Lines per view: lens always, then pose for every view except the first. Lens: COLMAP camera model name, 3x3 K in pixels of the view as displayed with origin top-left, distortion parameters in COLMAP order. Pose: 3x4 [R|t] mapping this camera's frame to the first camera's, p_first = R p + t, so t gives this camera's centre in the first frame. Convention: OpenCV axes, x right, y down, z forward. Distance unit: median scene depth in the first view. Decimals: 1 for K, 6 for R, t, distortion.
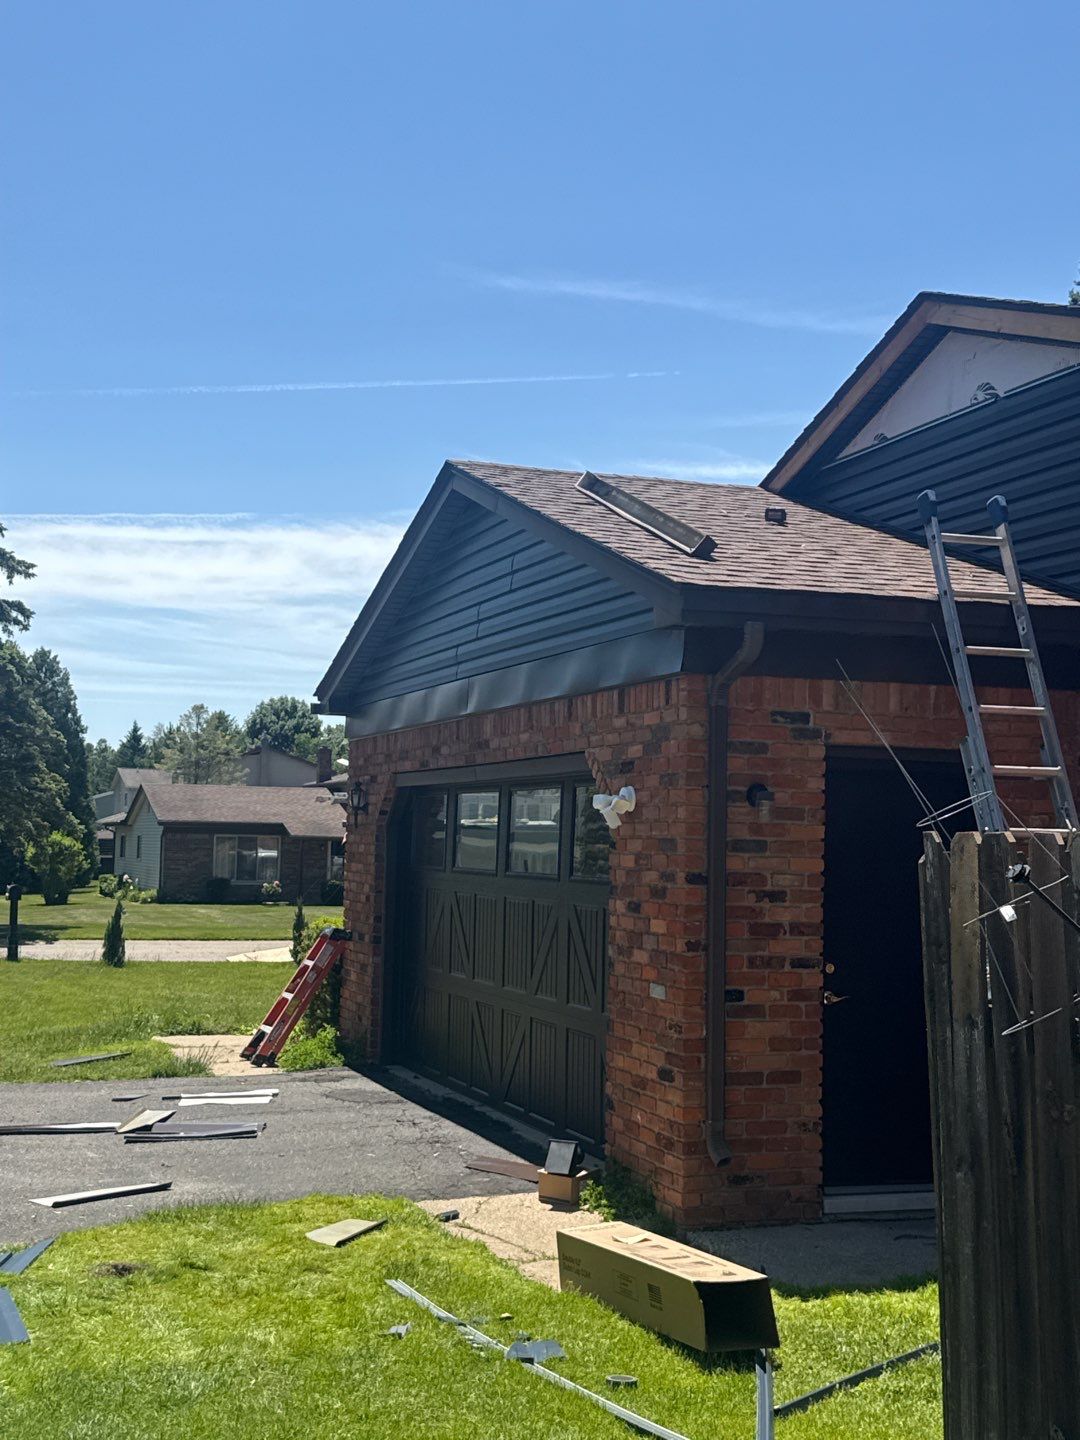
lens RADIAL K [[1906.8, 0, 540.0], [0, 1906.8, 720.0], [0, 0, 1]] dist [0.083115, -0.004617]
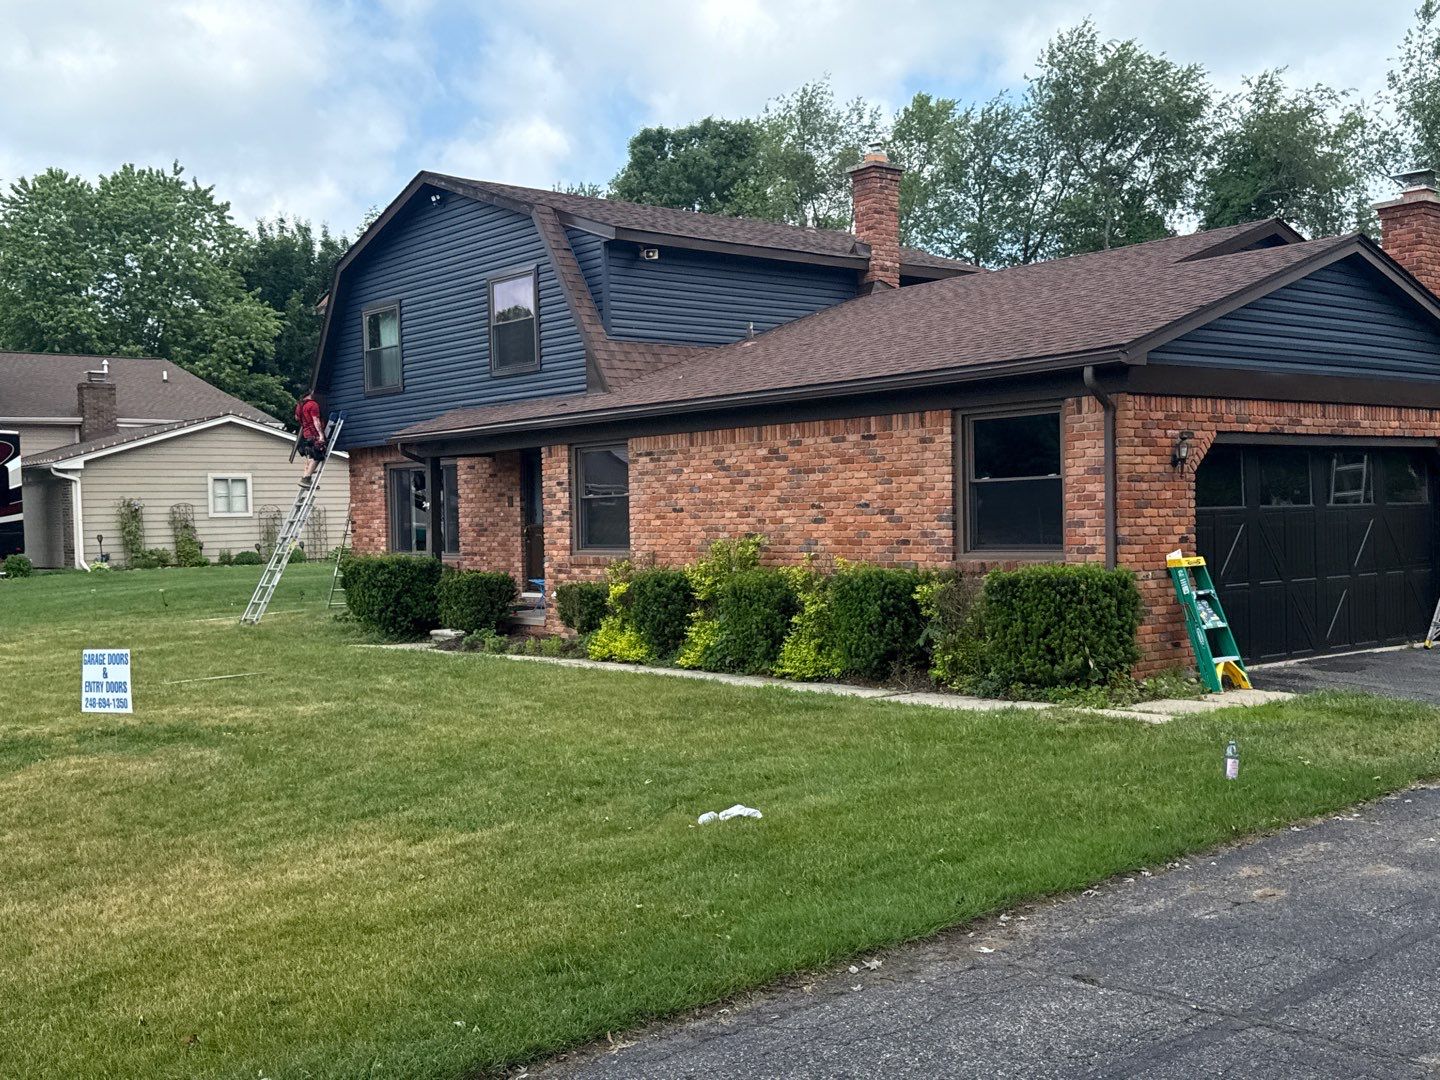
lens RADIAL K [[1554.9, 0, 719.6], [0, 1554.9, 552.7], [0, 0, 1]] dist [0.173521, -0.396719]
pose [[-0.353021, -0.028979, 0.935167, -1.414026], [-0.041283, 0.999029, 0.015374, 0.159493], [-0.934704, -0.033179, -0.353874, 2.560211]]
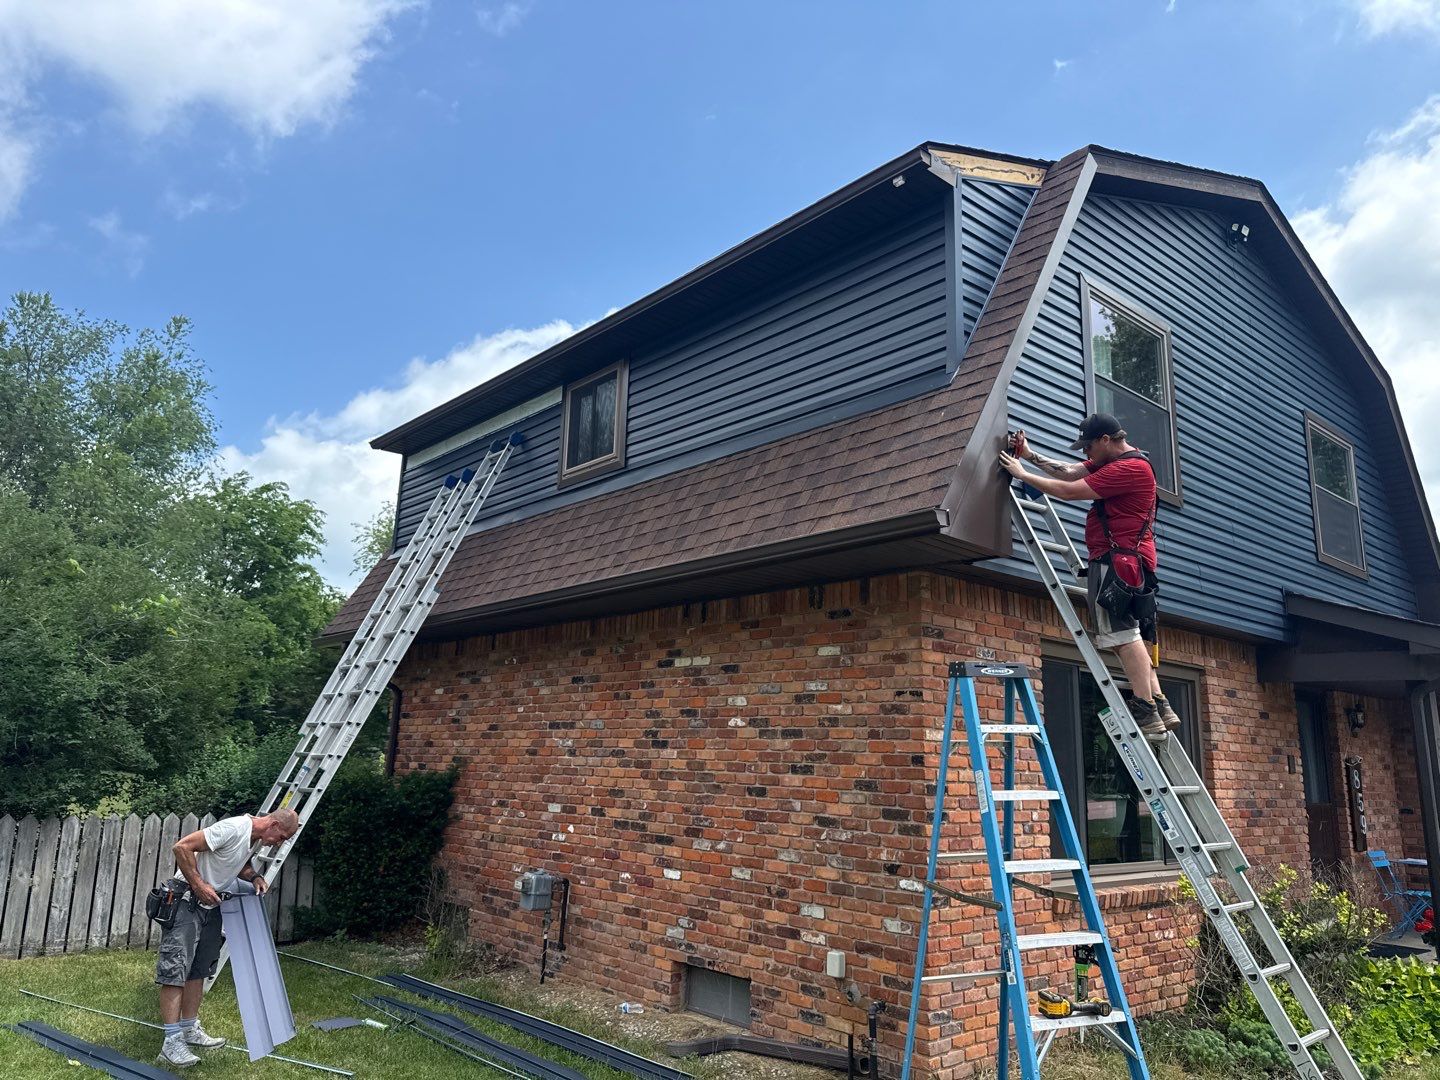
lens RADIAL K [[1017.4, 0, 720.0], [0, 1017.4, 540.0], [0, 0, 1]] dist [0.003151, 0.001512]
pose [[-0.924009, -0.121185, -0.362659, 2.075606], [-0.015245, 0.959370, -0.281738, 0.208916], [0.382066, -0.254800, -0.888314, 2.710483]]
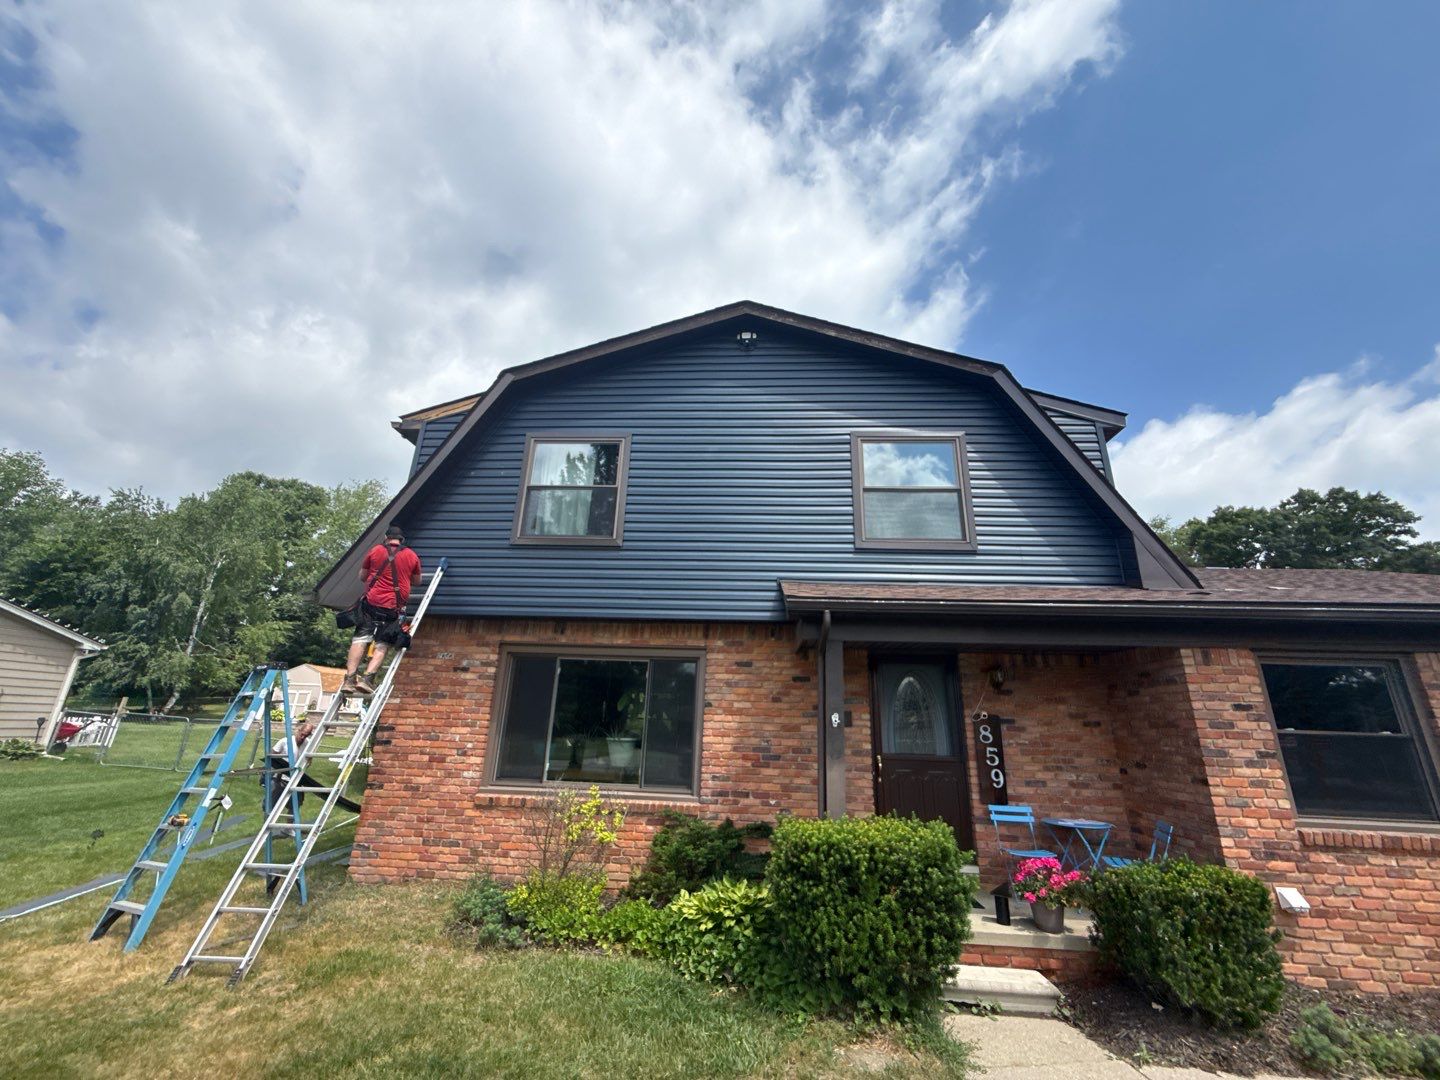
lens RADIAL K [[585.6, 0, 726.3], [0, 585.6, 539.2], [0, 0, 1]] dist [0.008688, -0.000036]
pose [[-0.925087, 0.074791, 0.372318, 1.005048], [-0.070772, 0.929285, -0.362519, 0.193945], [-0.373103, -0.361711, -0.854377, 2.706935]]
